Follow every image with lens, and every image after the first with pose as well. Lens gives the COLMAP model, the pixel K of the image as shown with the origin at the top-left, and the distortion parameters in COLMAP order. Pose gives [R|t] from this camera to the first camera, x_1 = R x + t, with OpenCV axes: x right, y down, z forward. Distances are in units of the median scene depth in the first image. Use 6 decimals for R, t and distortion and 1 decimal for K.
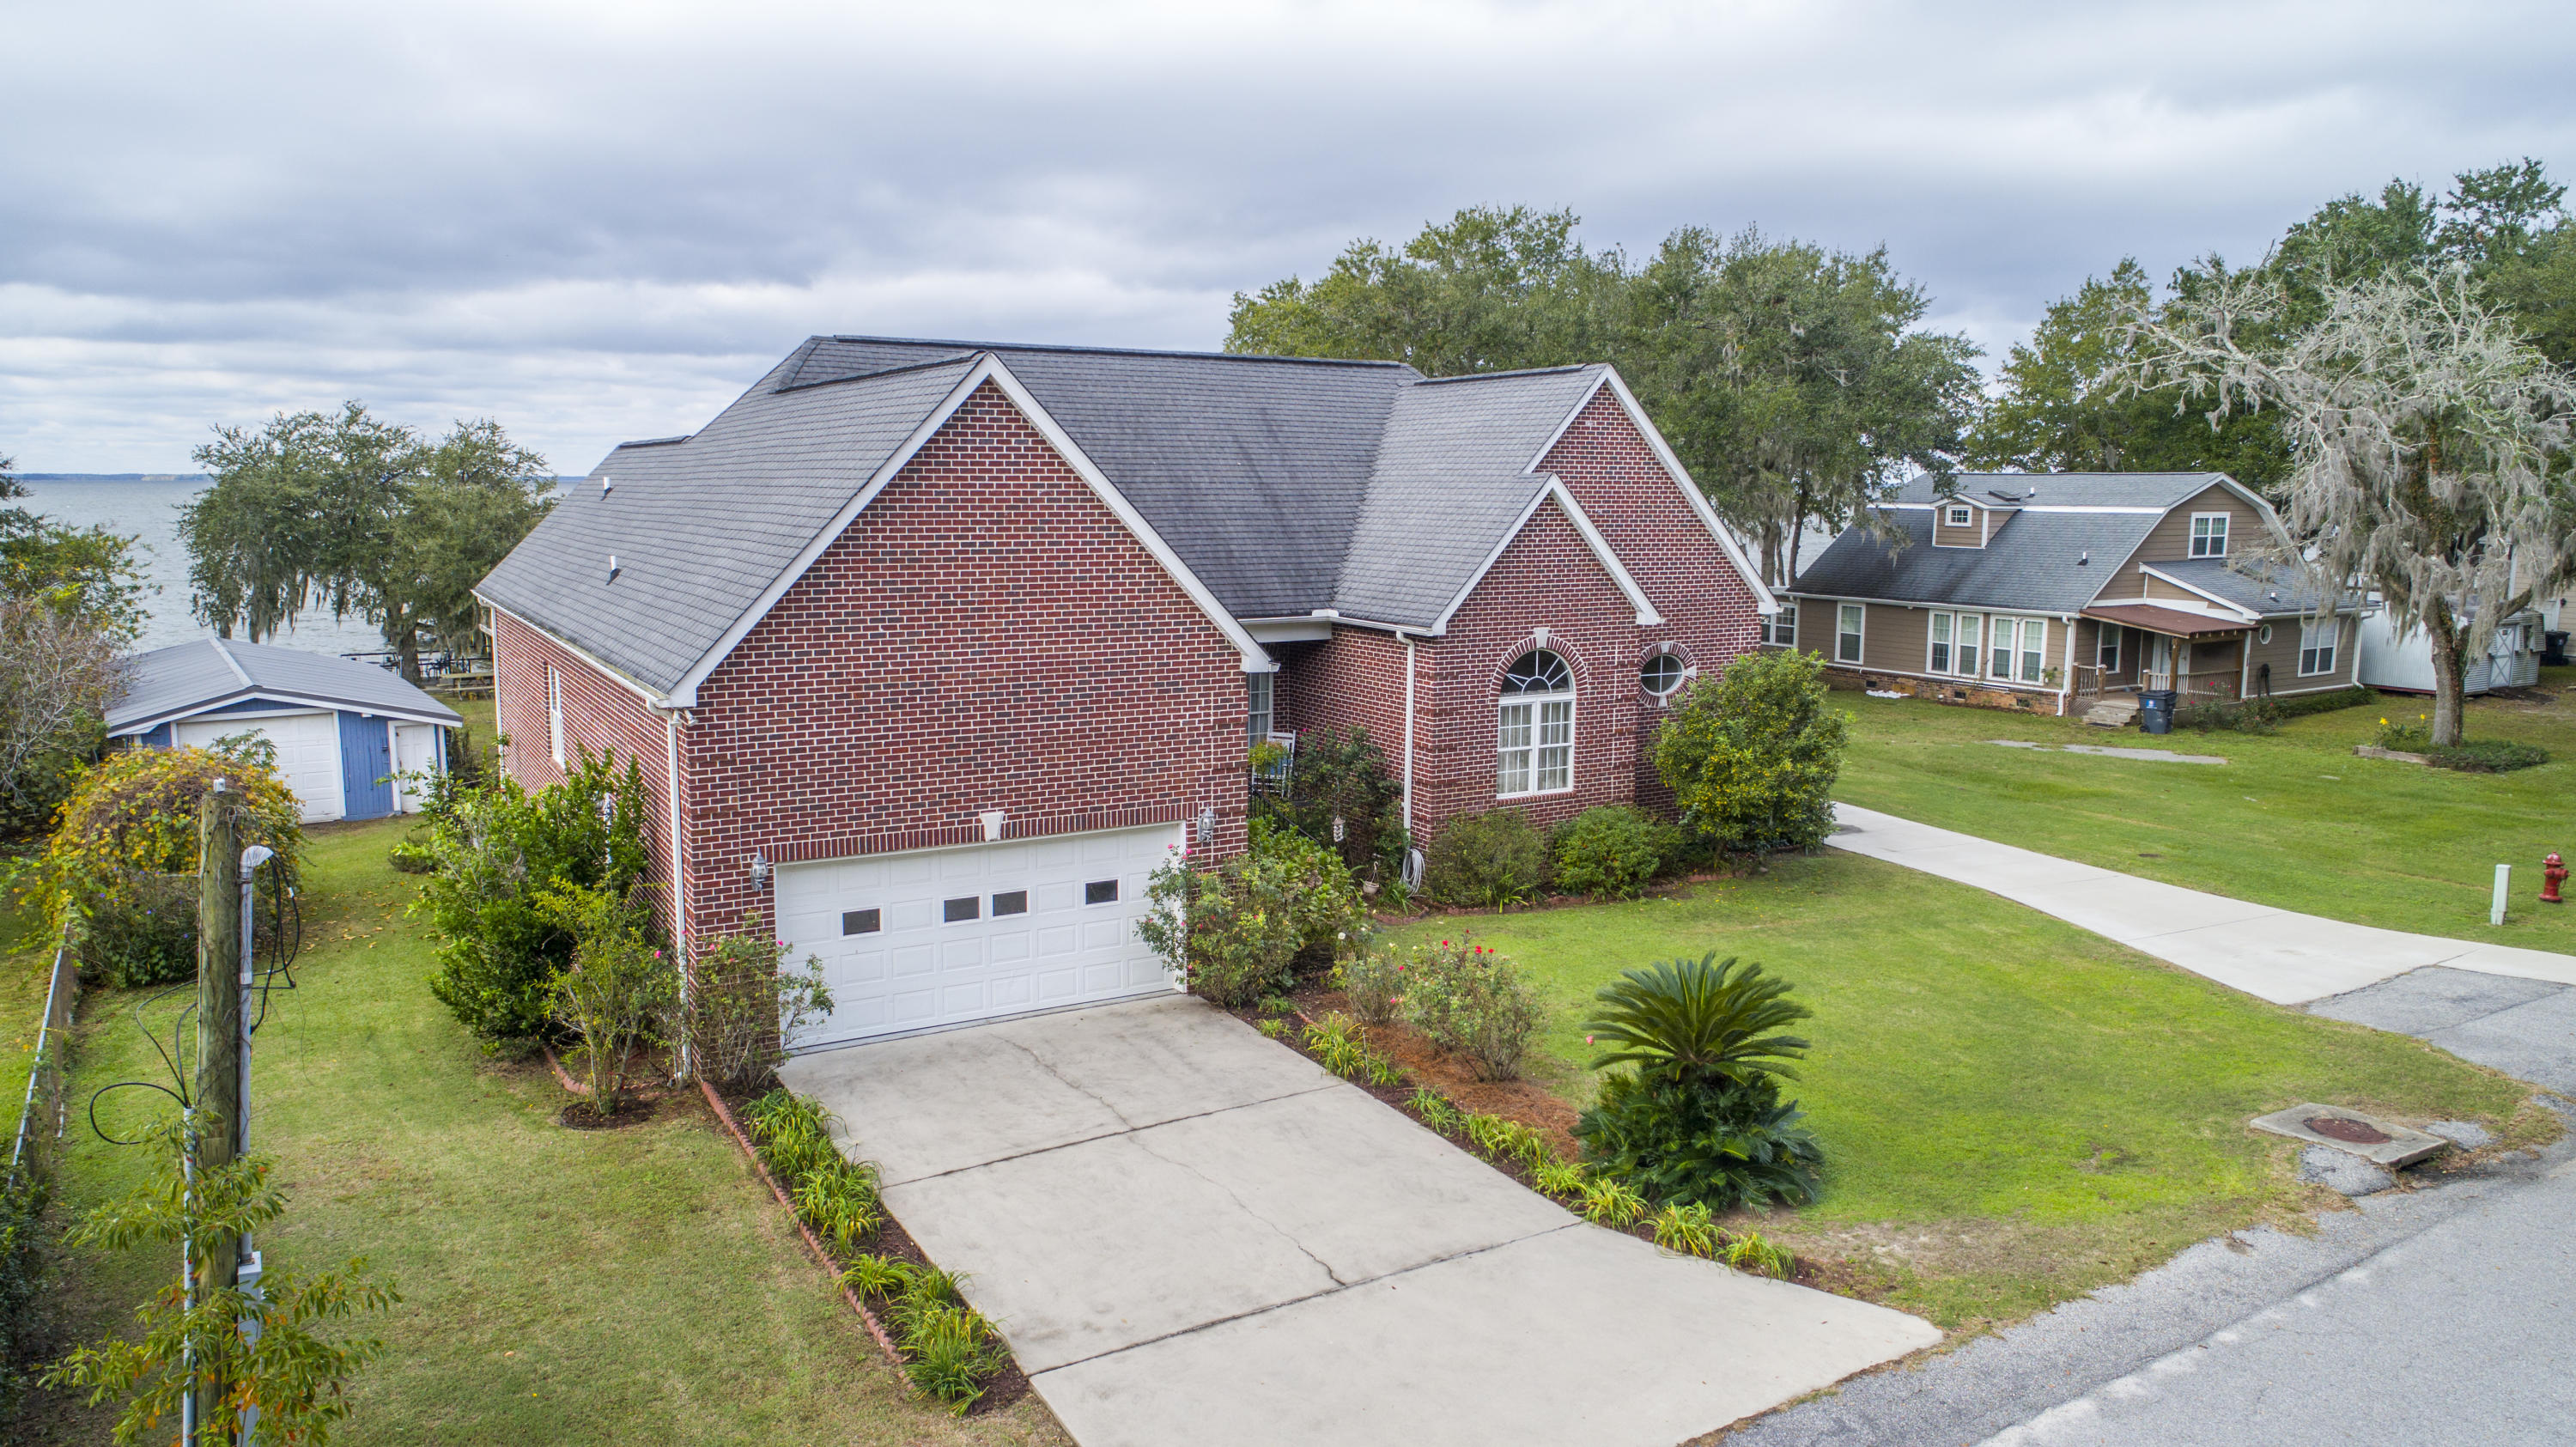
lens RADIAL K [[1727.3, 0, 1288.0], [0, 1727.3, 723.5], [0, 0, 1]] dist [-0.010140, 0.001251]
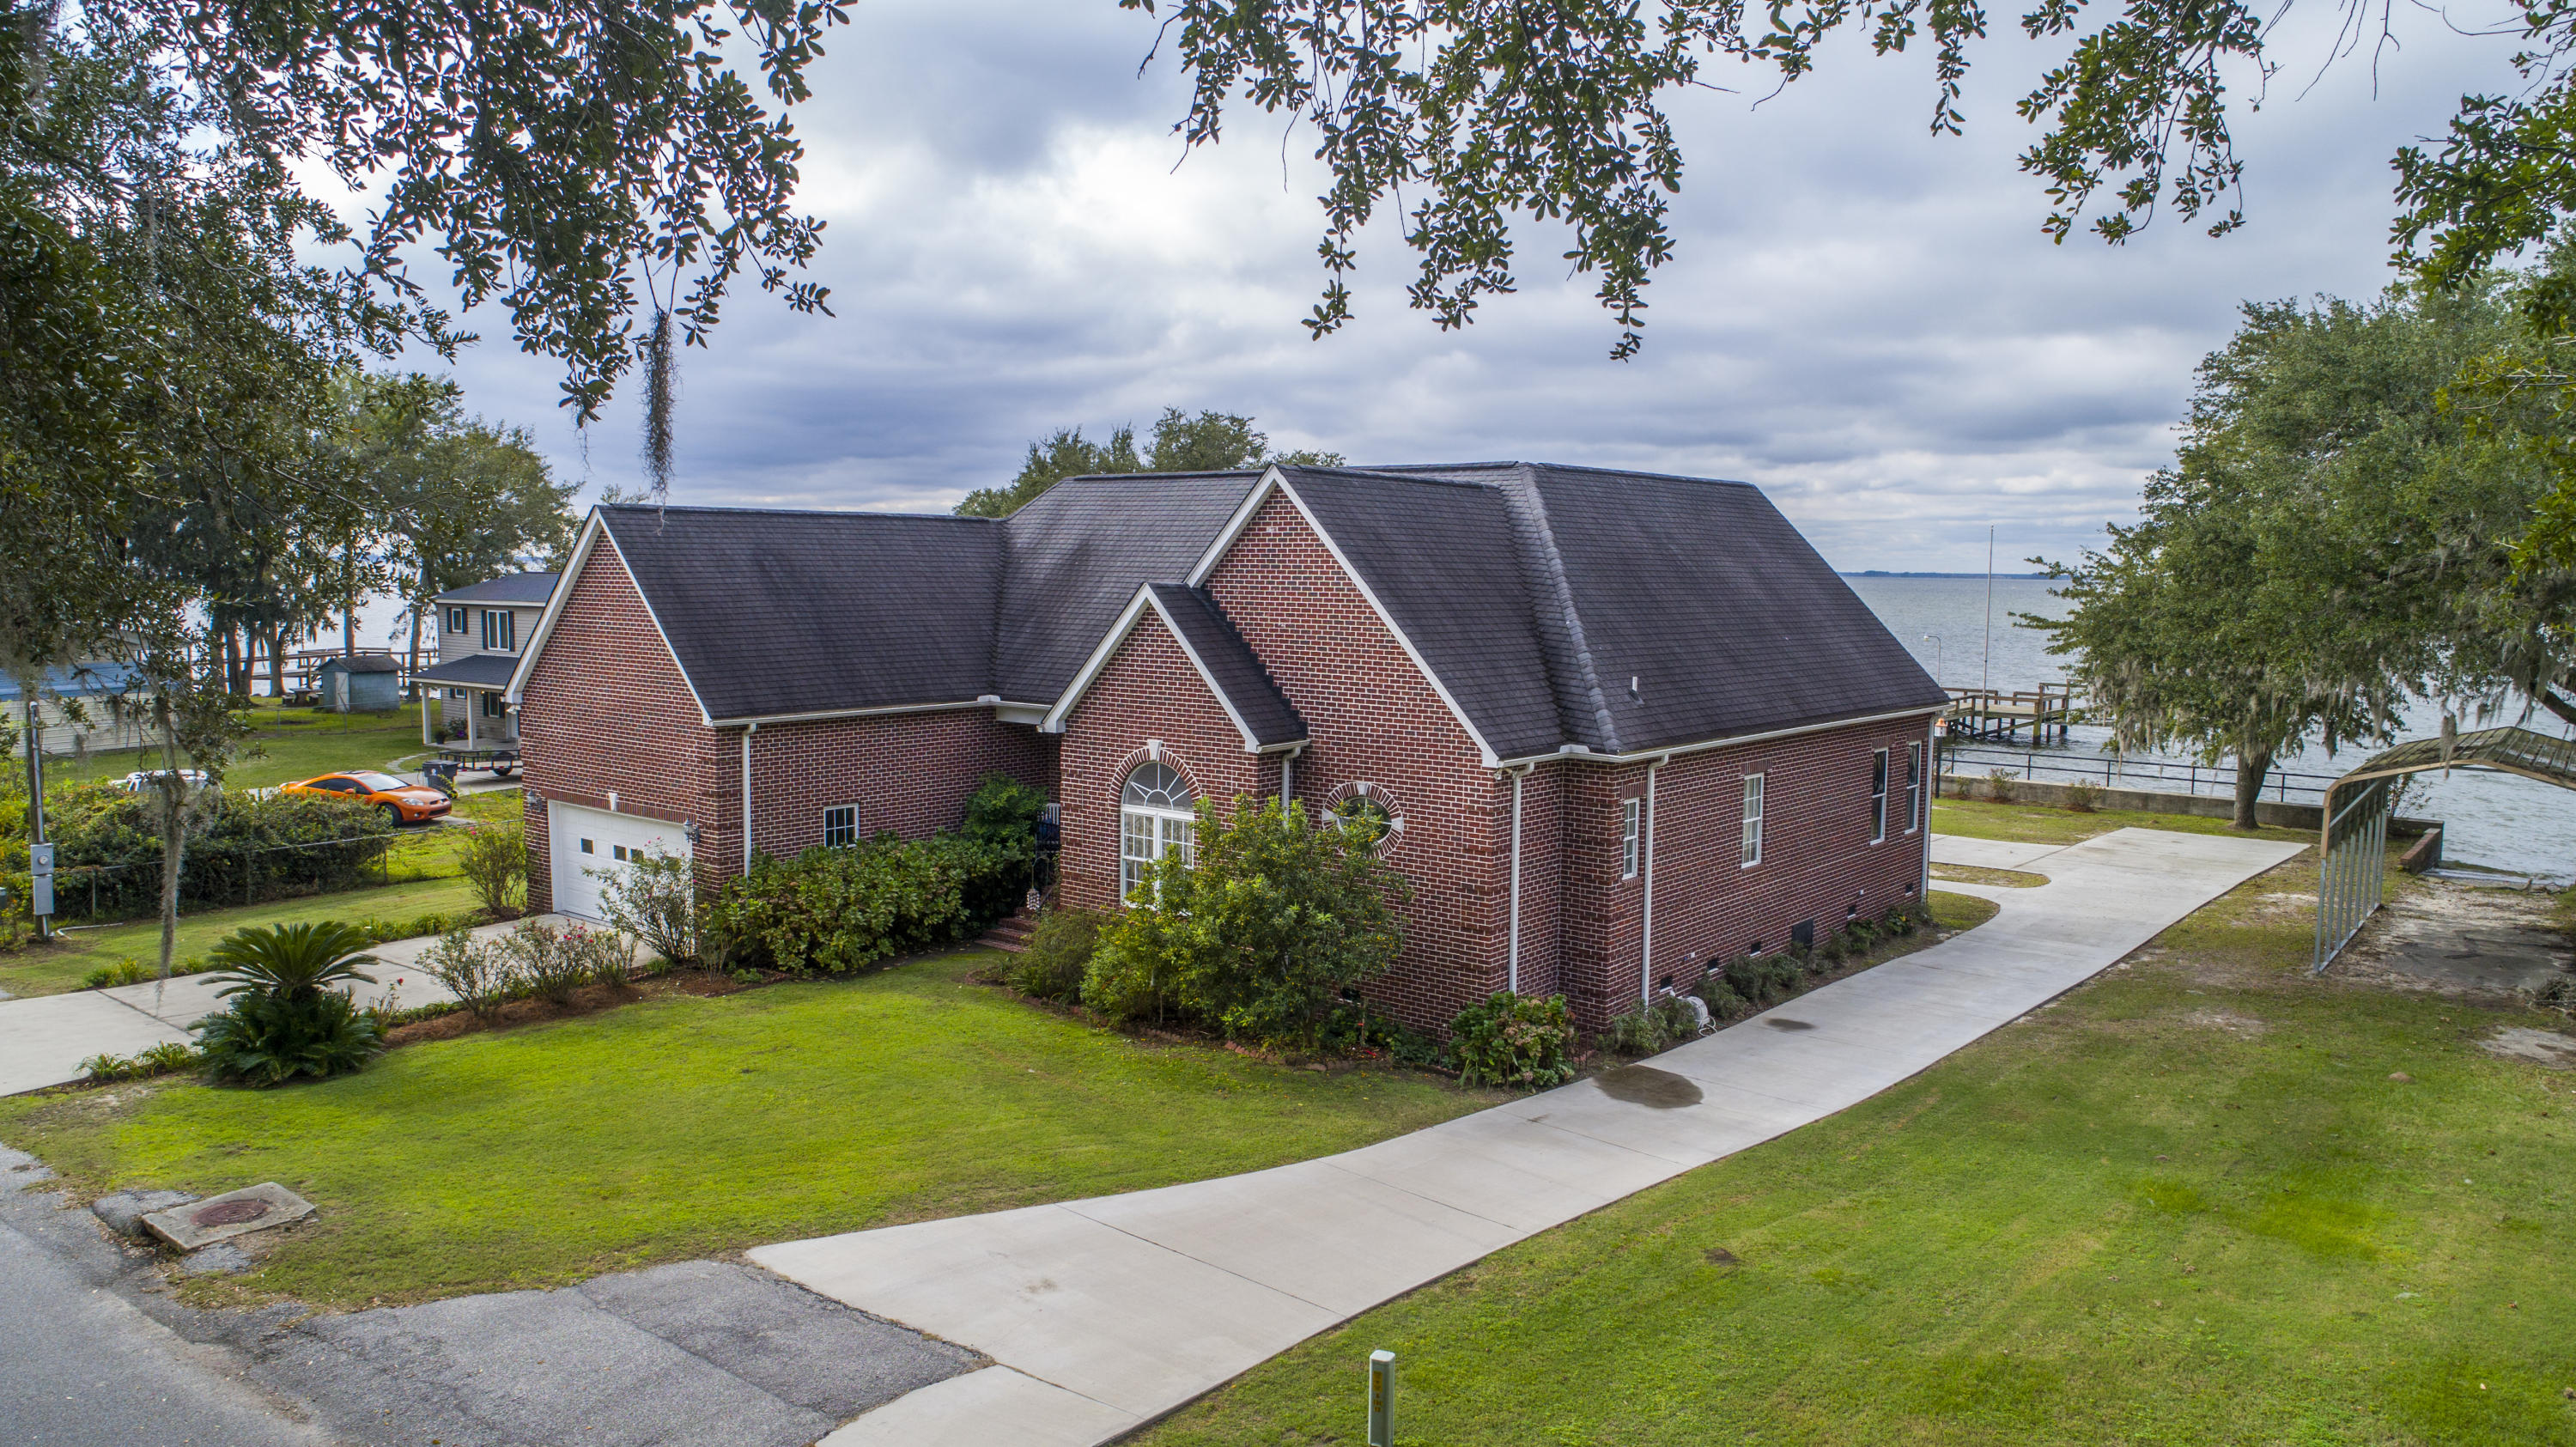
lens RADIAL K [[1801.9, 0, 1337.0], [0, 1801.9, 724.2], [0, 0, 1]] dist [-0.001820, 0.000226]
pose [[0.352950, 0.090750, -0.931231, 1.197972], [-0.136736, 0.989602, 0.044613, -0.131190], [0.925597, 0.111587, 0.361689, 0.769607]]
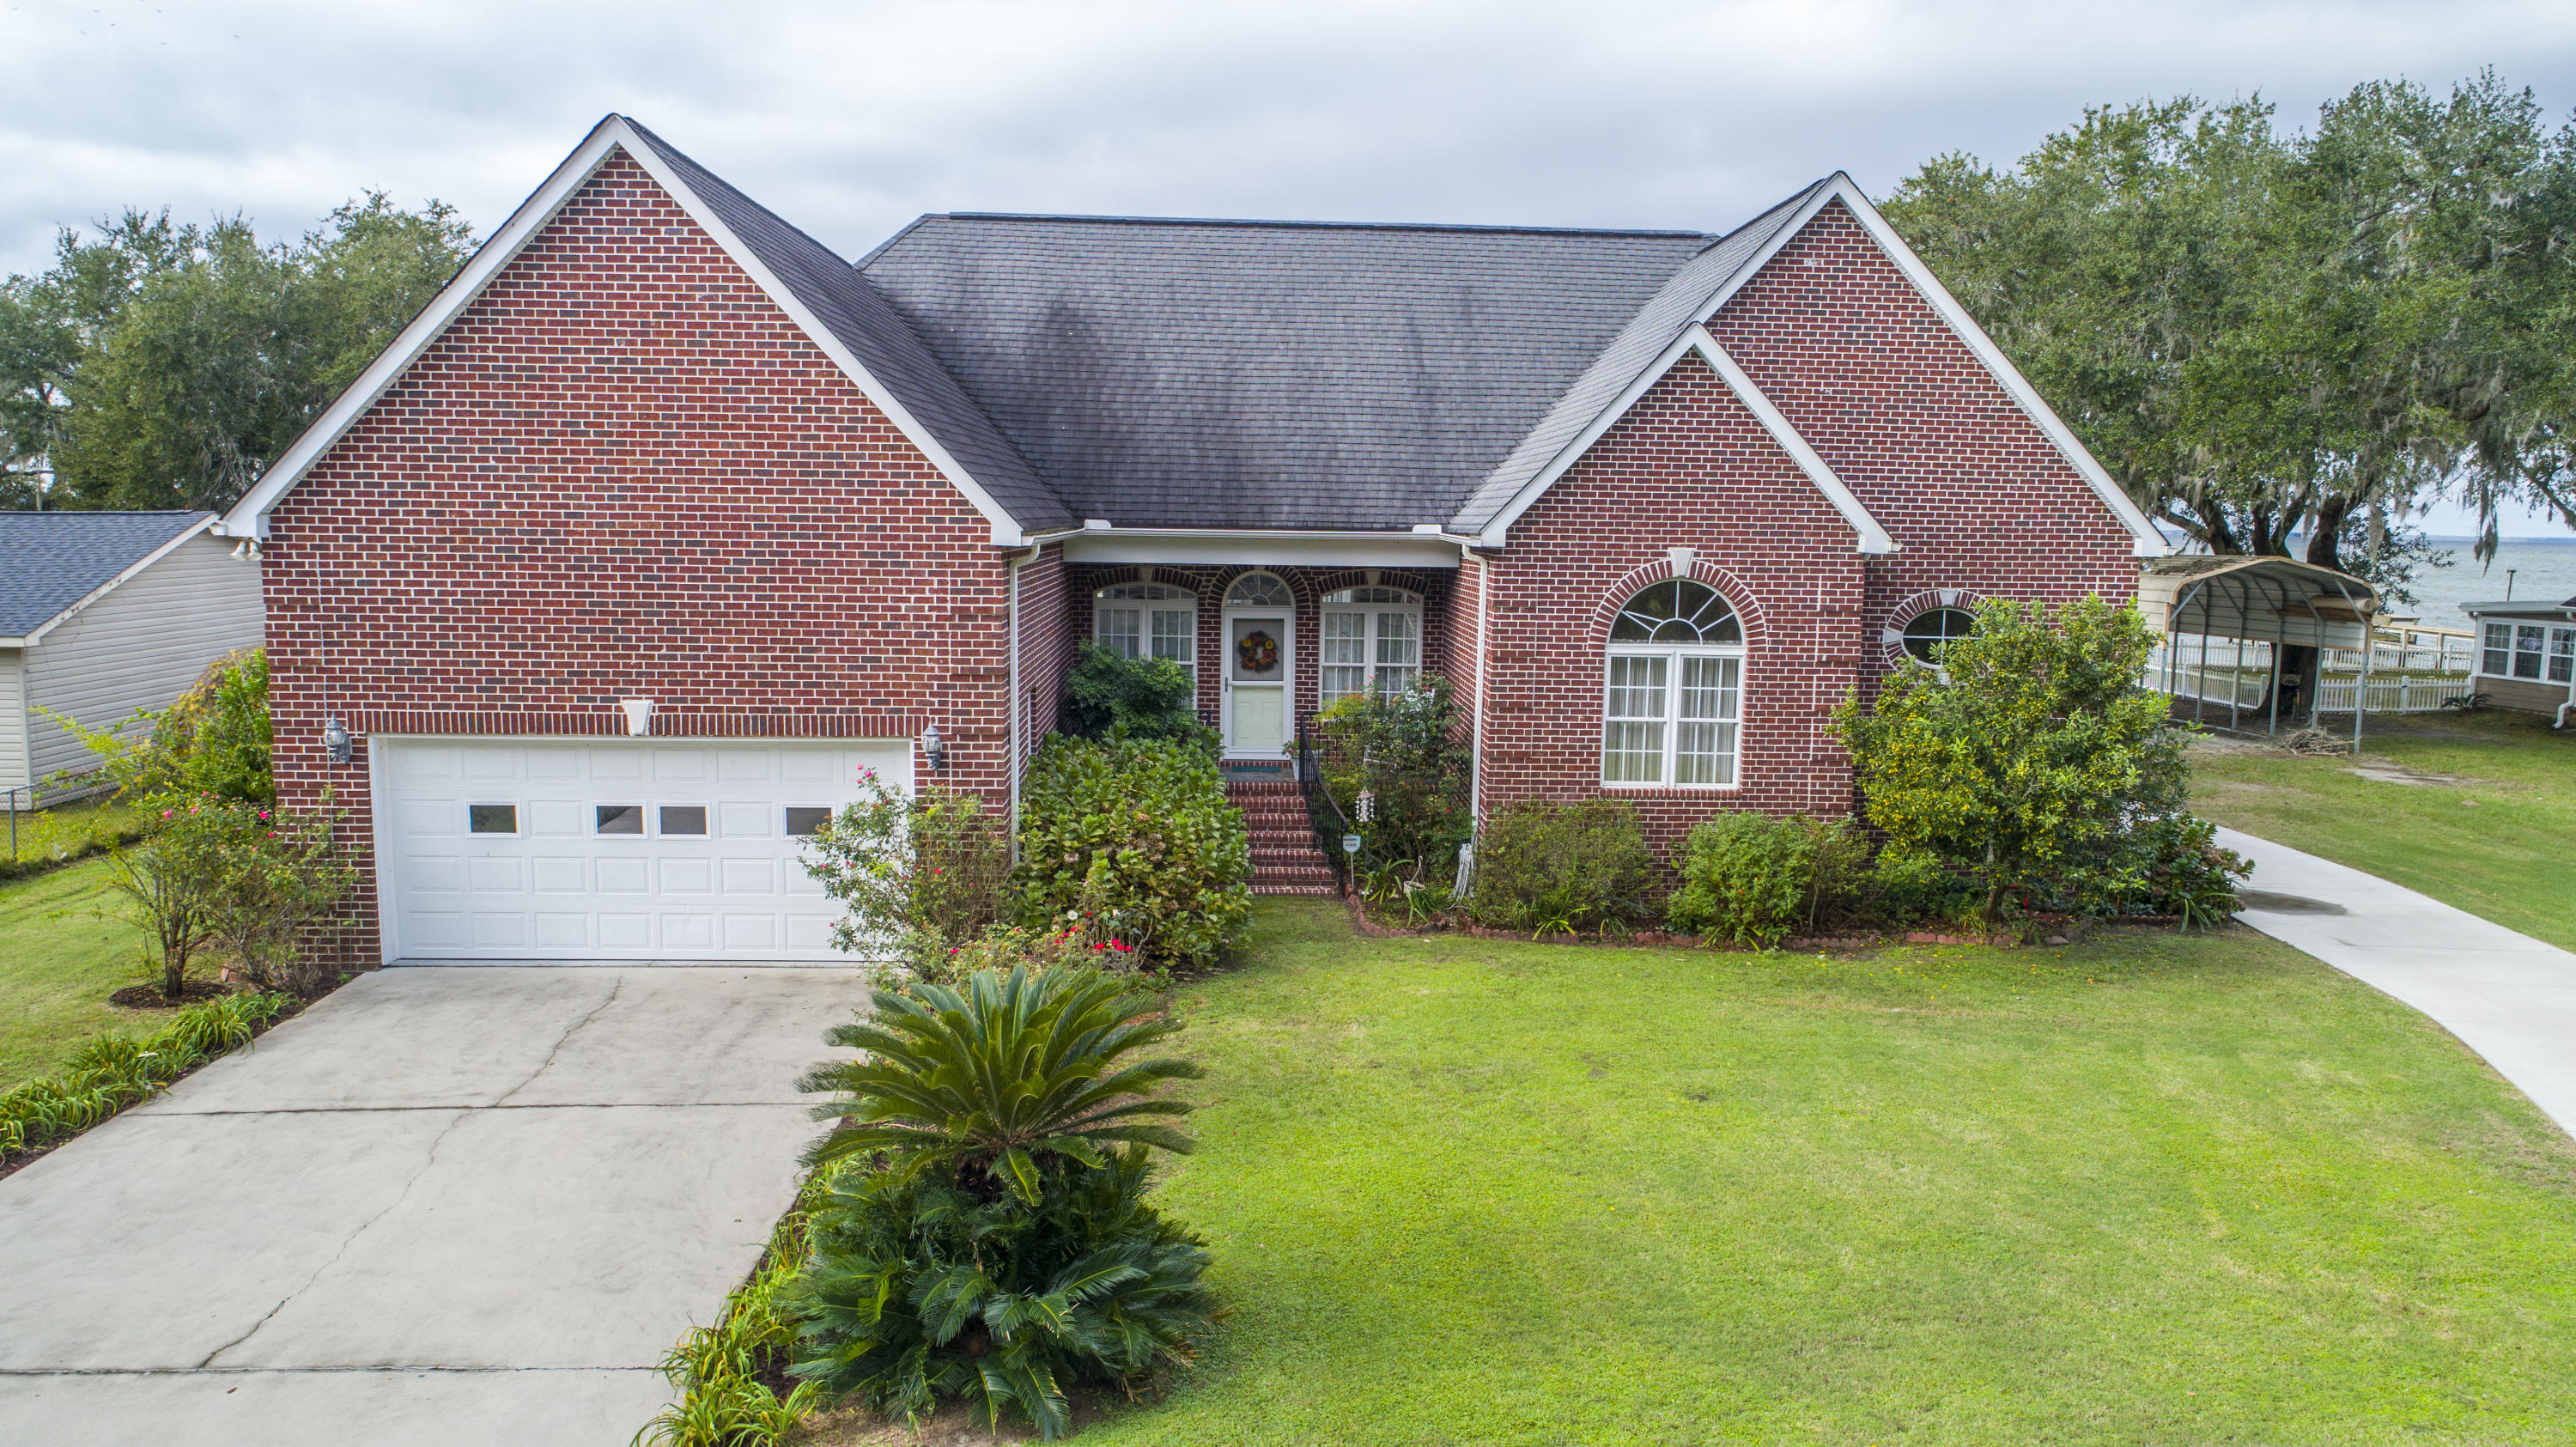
lens RADIAL K [[1727.3, 0, 1288.0], [0, 1727.3, 723.5], [0, 0, 1]] dist [-0.010140, 0.001251]
pose [[0.883232, 0.065078, -0.464398, 0.354979], [-0.076612, 0.997043, -0.005987, 0.033570], [0.462635, 0.040866, 0.885606, 0.329346]]
